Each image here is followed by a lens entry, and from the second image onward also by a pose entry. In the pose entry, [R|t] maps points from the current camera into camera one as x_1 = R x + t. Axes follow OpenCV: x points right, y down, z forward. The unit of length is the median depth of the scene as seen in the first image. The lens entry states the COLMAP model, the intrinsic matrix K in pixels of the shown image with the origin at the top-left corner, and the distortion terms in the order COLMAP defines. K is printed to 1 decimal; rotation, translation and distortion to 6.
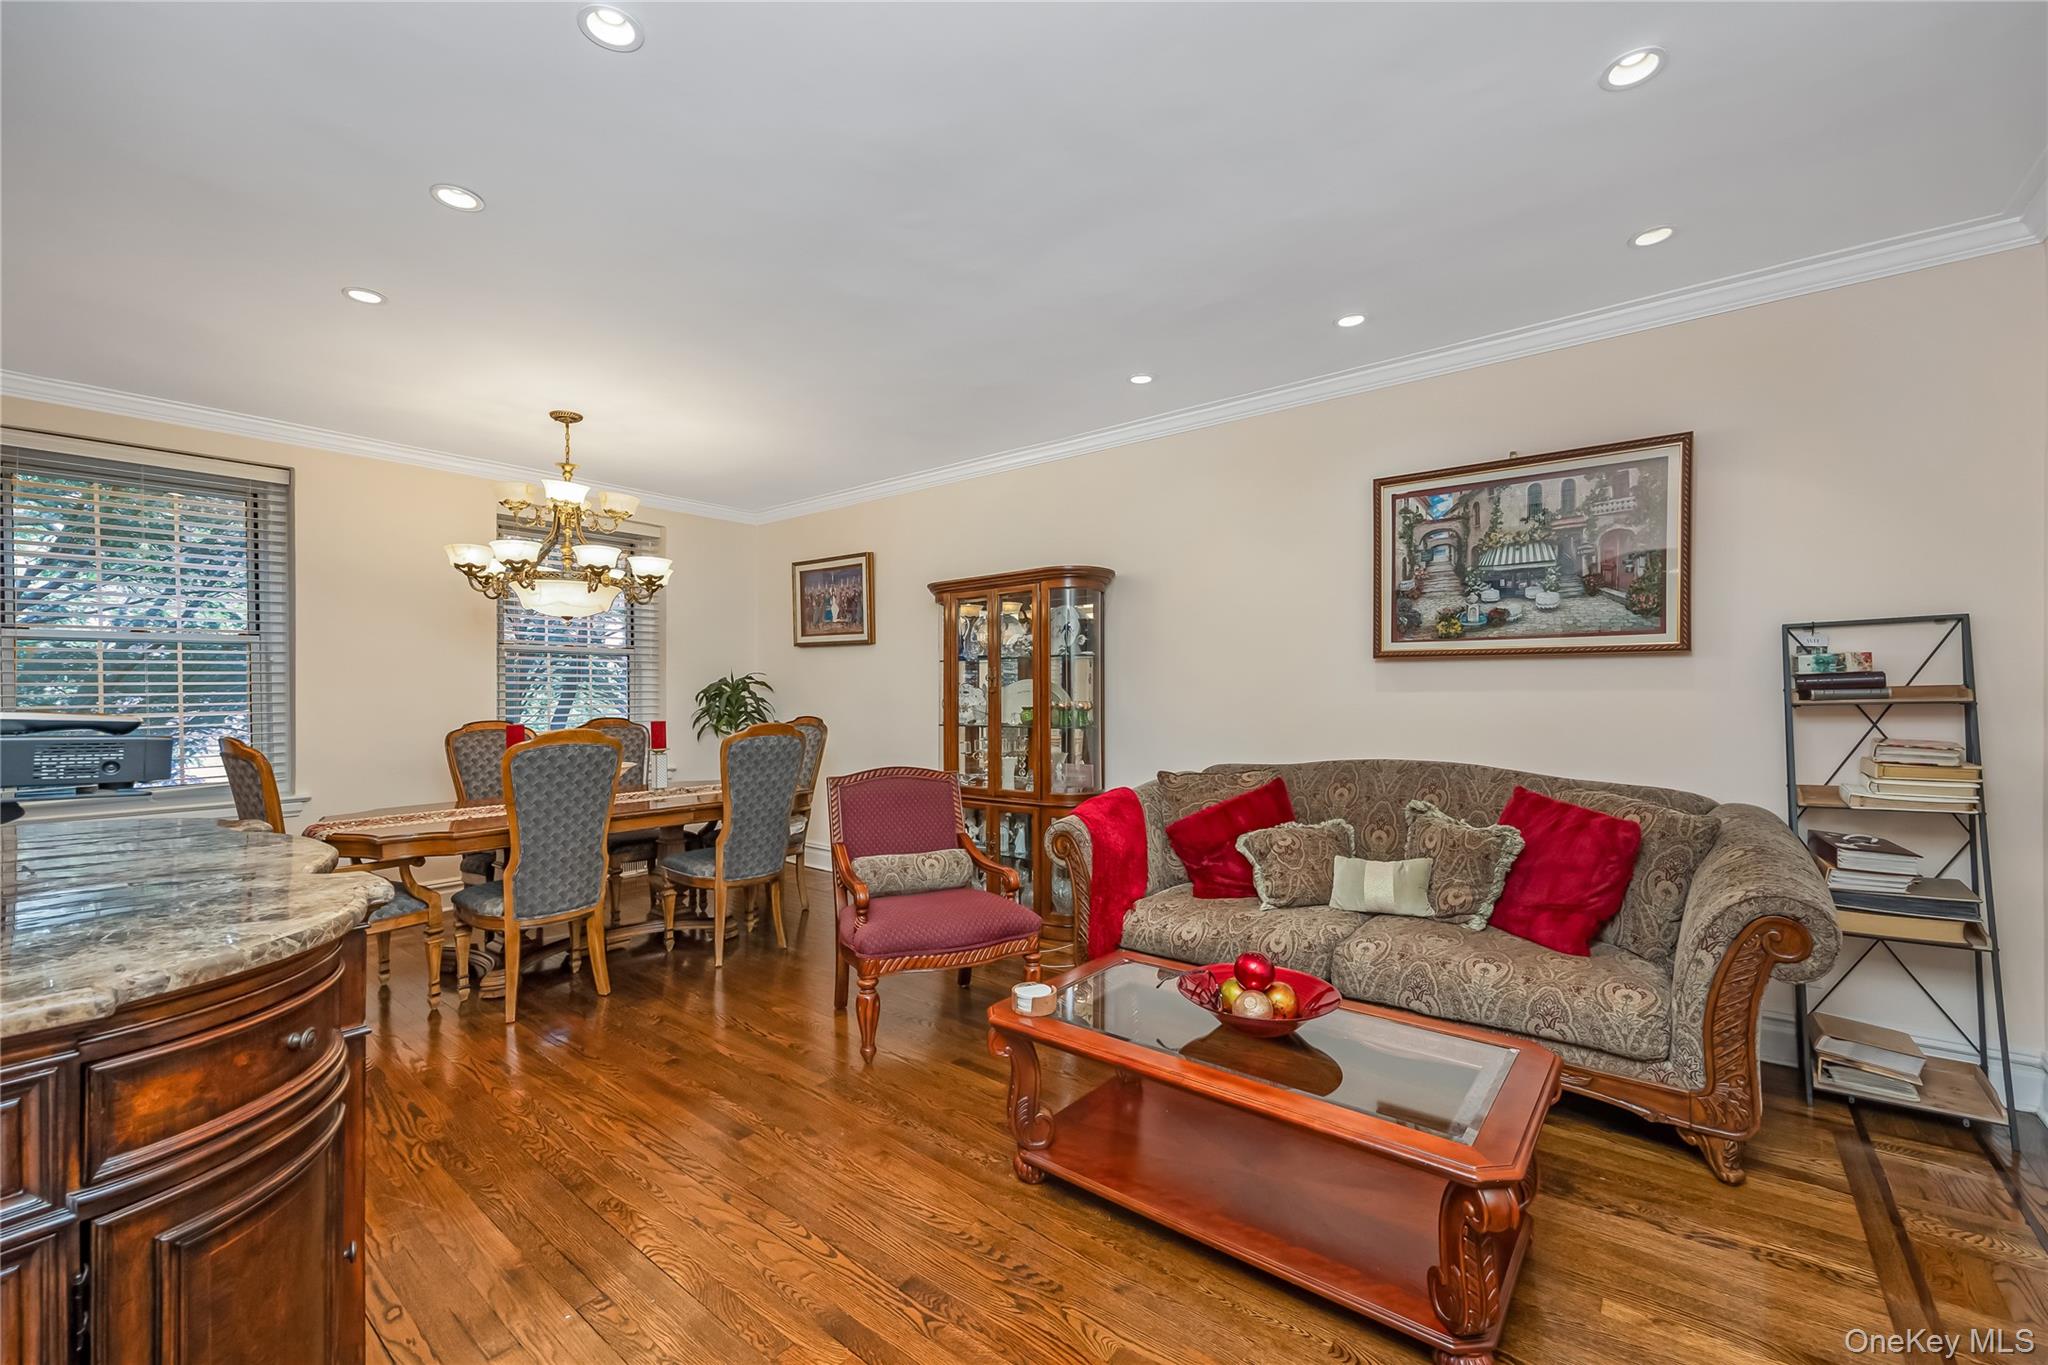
lens RADIAL K [[828.2, 0, 1027.9], [0, 828.2, 682.4], [0, 0, 1]] dist [-0.001502, -0.000313]
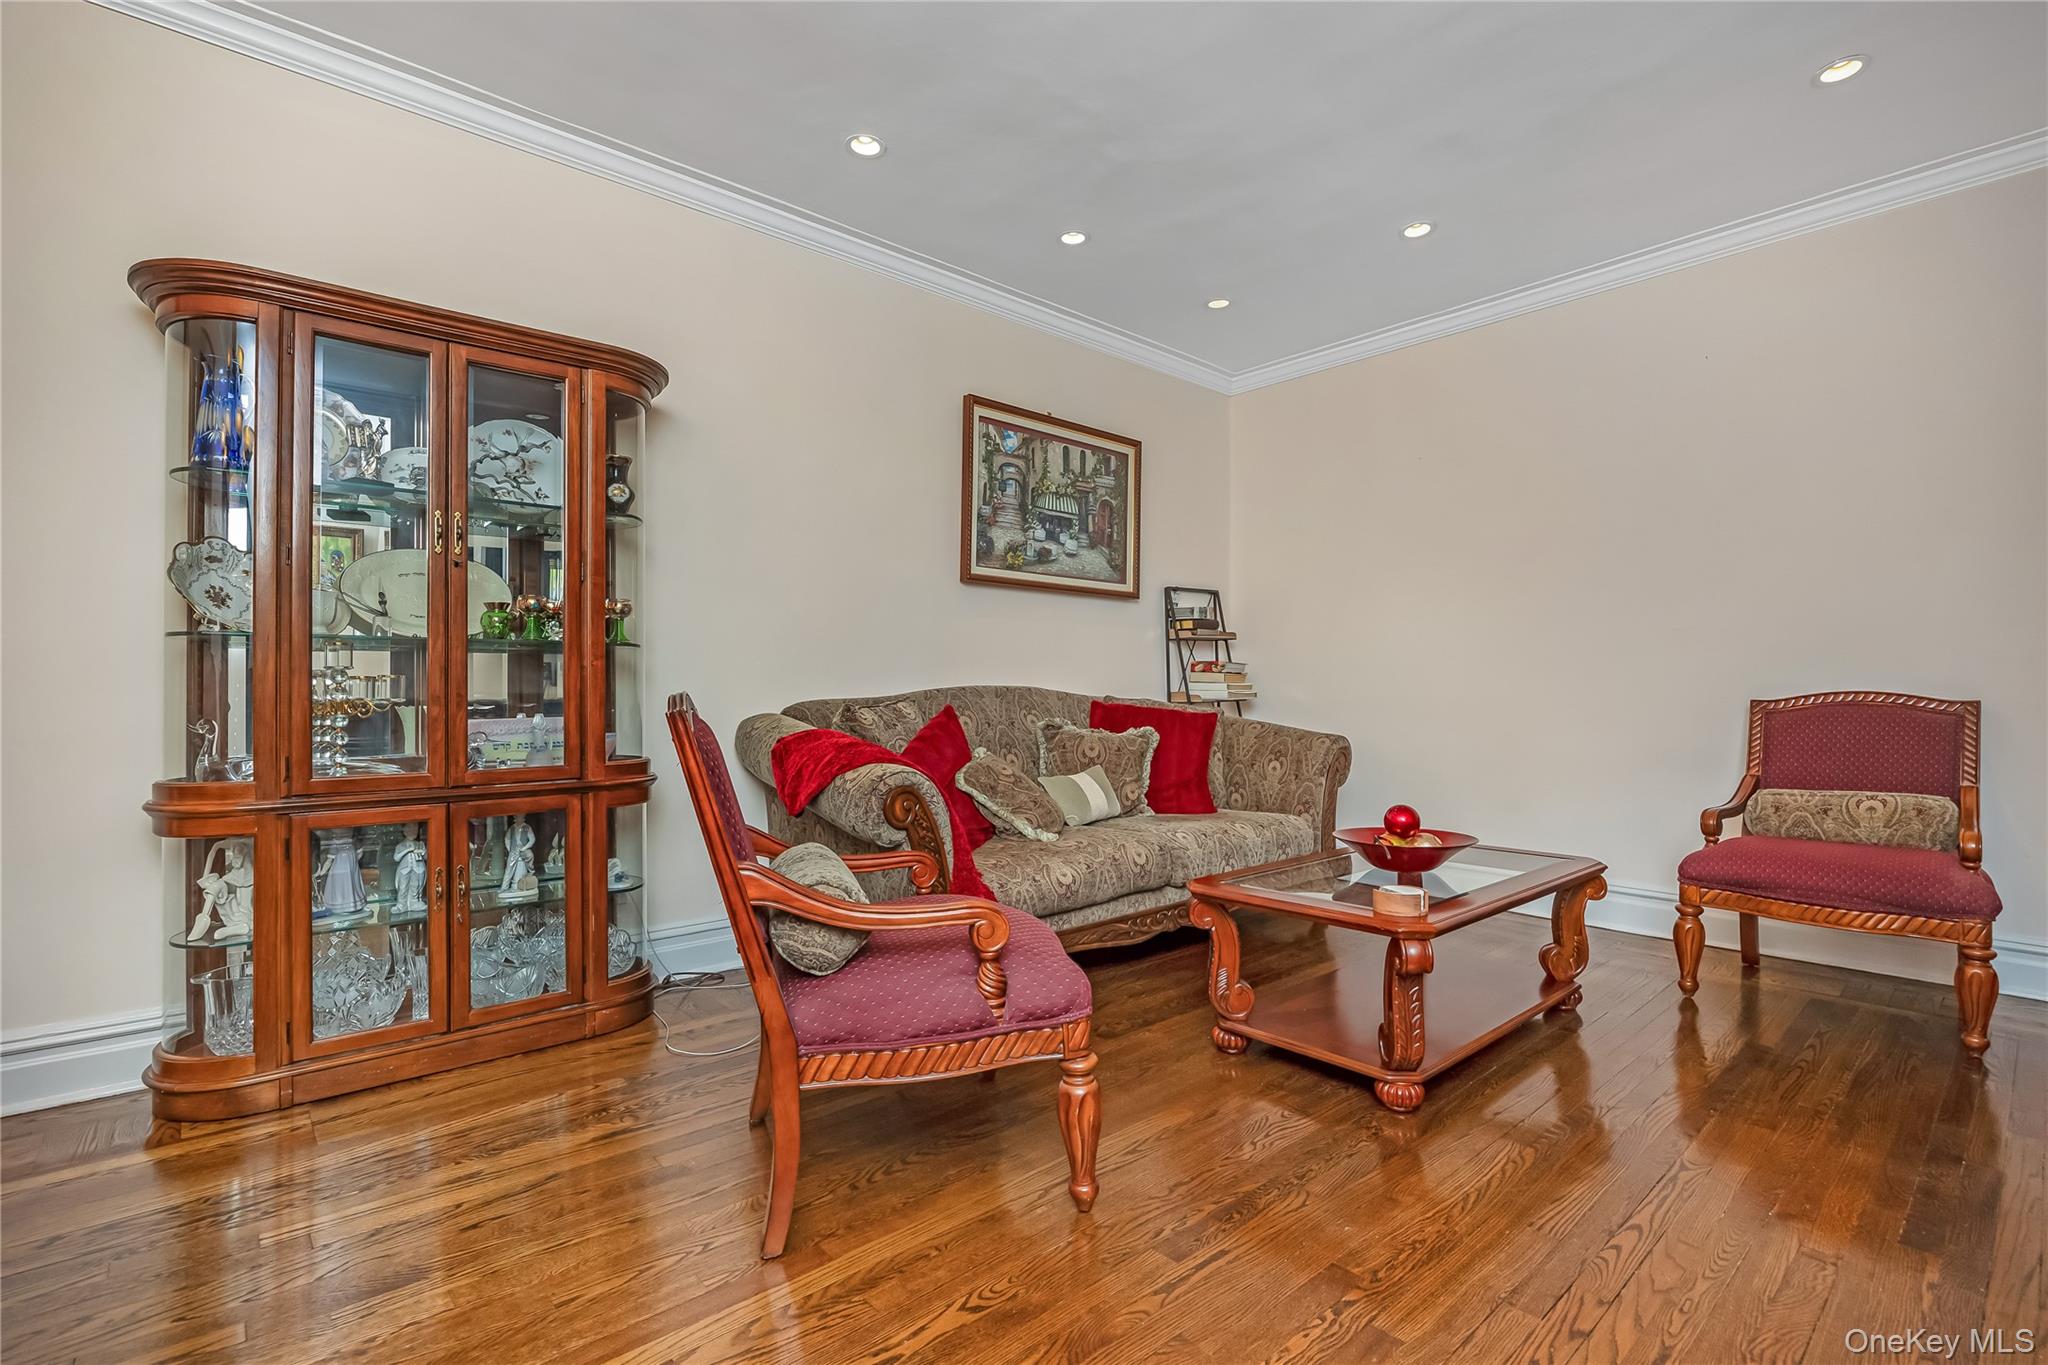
lens RADIAL K [[944.6, 0, 1024.0], [0, 944.6, 682.5], [0, 0, 1]] dist [-0.017778, 0.000200]
pose [[0.167822, 0.018513, 0.985643, -0.683686], [-0.007071, 0.999821, -0.017575, 0.114412], [-0.985792, -0.004020, 0.167923, 0.805646]]
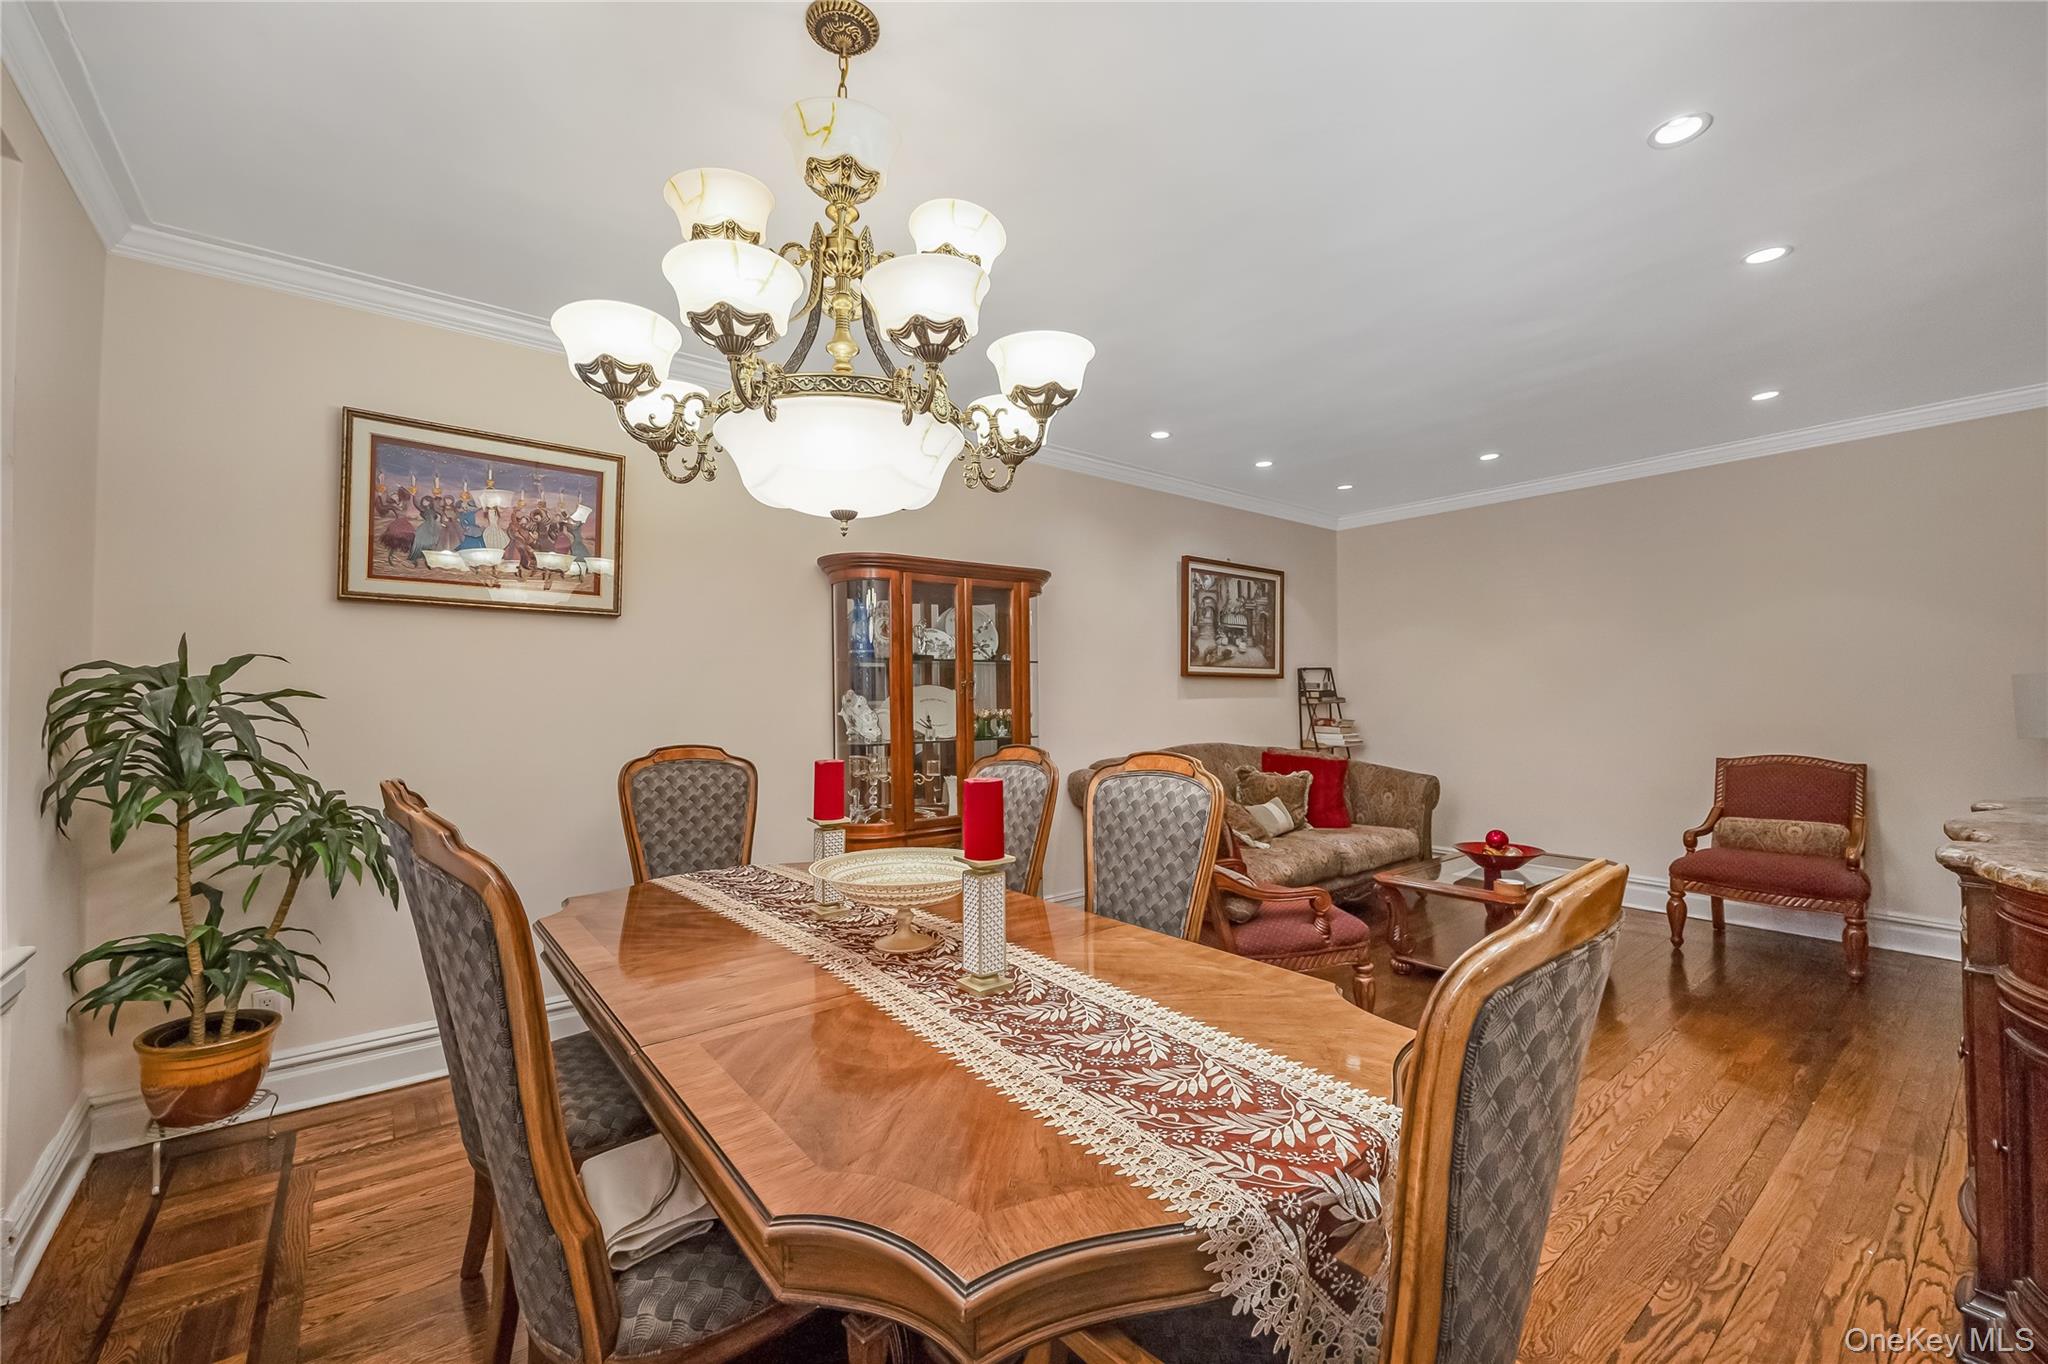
lens RADIAL K [[828.2, 0, 1027.9], [0, 828.2, 681.9], [0, 0, 1]] dist [-0.001502, -0.000313]
pose [[0.215204, 0.024918, 0.976251, -1.153814], [-0.000837, 0.999679, -0.025331, 0.019503], [-0.976569, 0.004634, 0.215155, 1.025721]]
